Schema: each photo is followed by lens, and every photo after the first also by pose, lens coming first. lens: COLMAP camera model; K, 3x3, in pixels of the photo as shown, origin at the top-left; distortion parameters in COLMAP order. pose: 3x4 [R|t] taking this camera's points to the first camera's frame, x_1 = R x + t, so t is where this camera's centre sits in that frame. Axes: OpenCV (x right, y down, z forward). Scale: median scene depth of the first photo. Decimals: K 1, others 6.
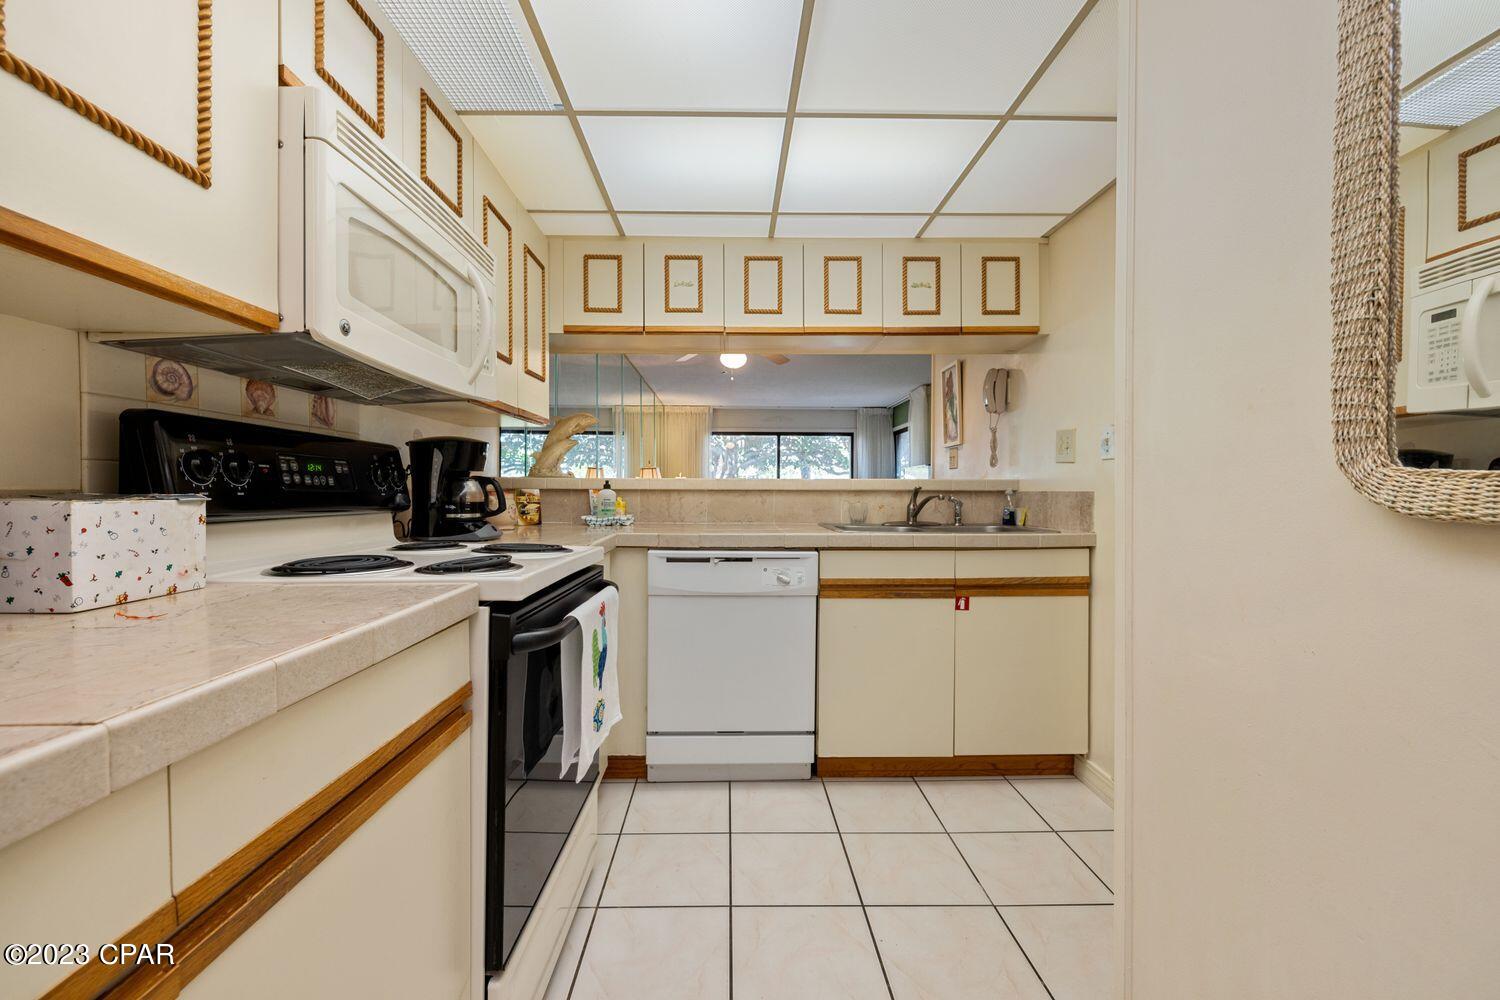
lens RADIAL K [[631.8, 0, 744.7], [0, 631.8, 500.9], [0, 0, 1]] dist [-0.000729, 0.000414]
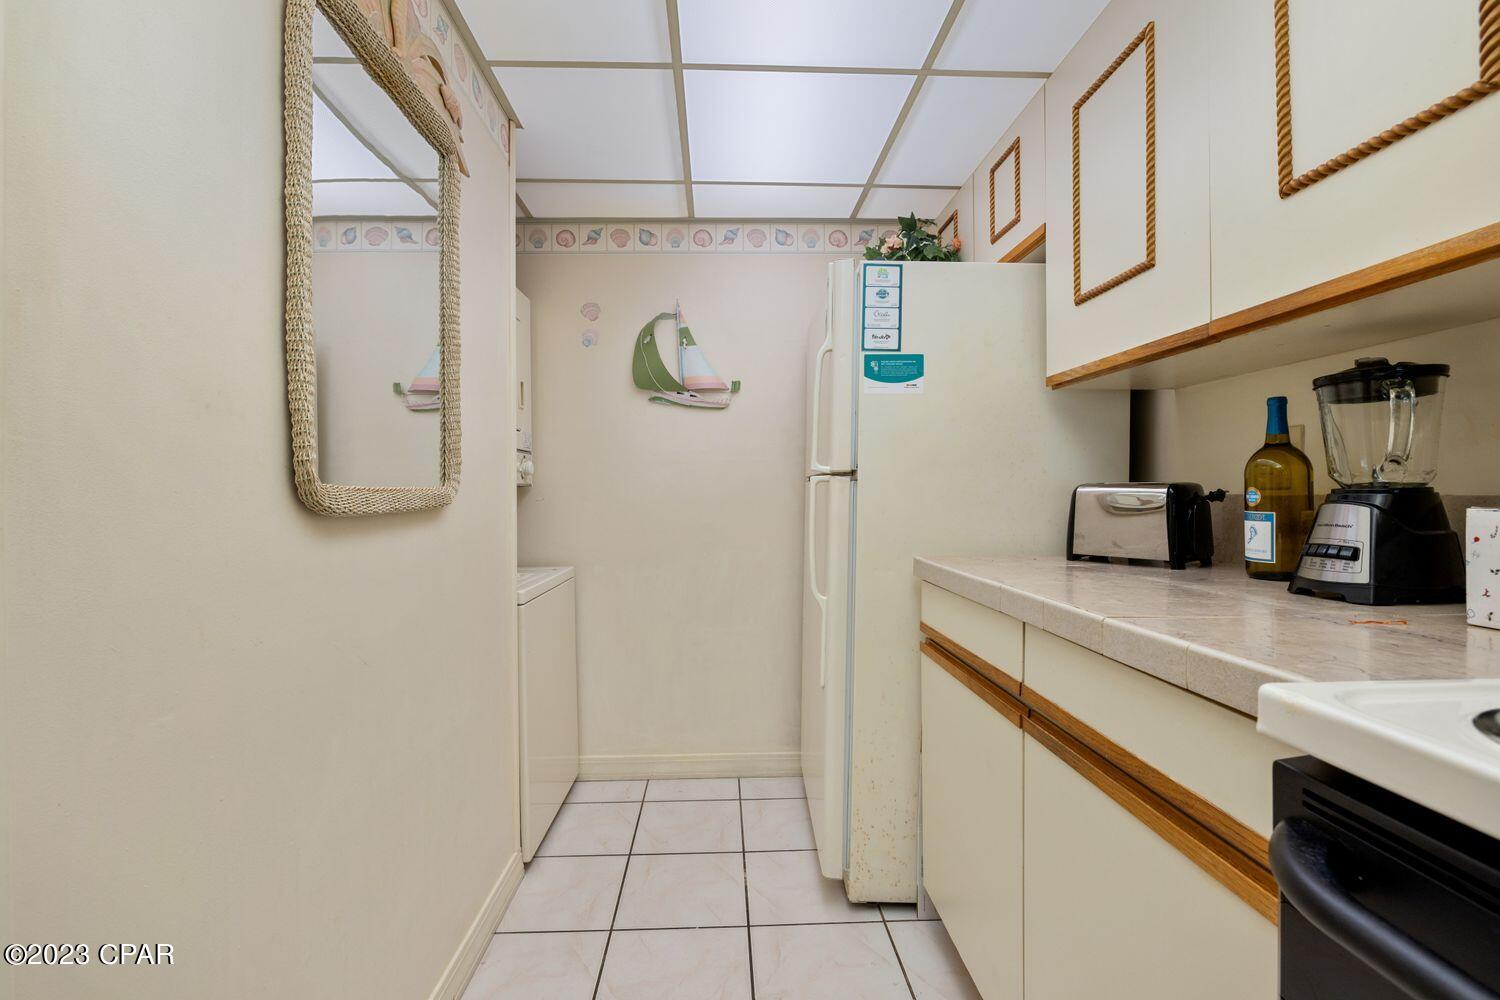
lens RADIAL K [[664.2, 0, 730.4], [0, 664.2, 497.7], [0, 0, 1]] dist [0.000118, -0.000281]
pose [[-0.999957, 0.003404, 0.008681, 0.032088], [0.003580, 0.999787, 0.020306, -0.025480], [-0.008610, 0.020336, -0.999756, 1.314024]]
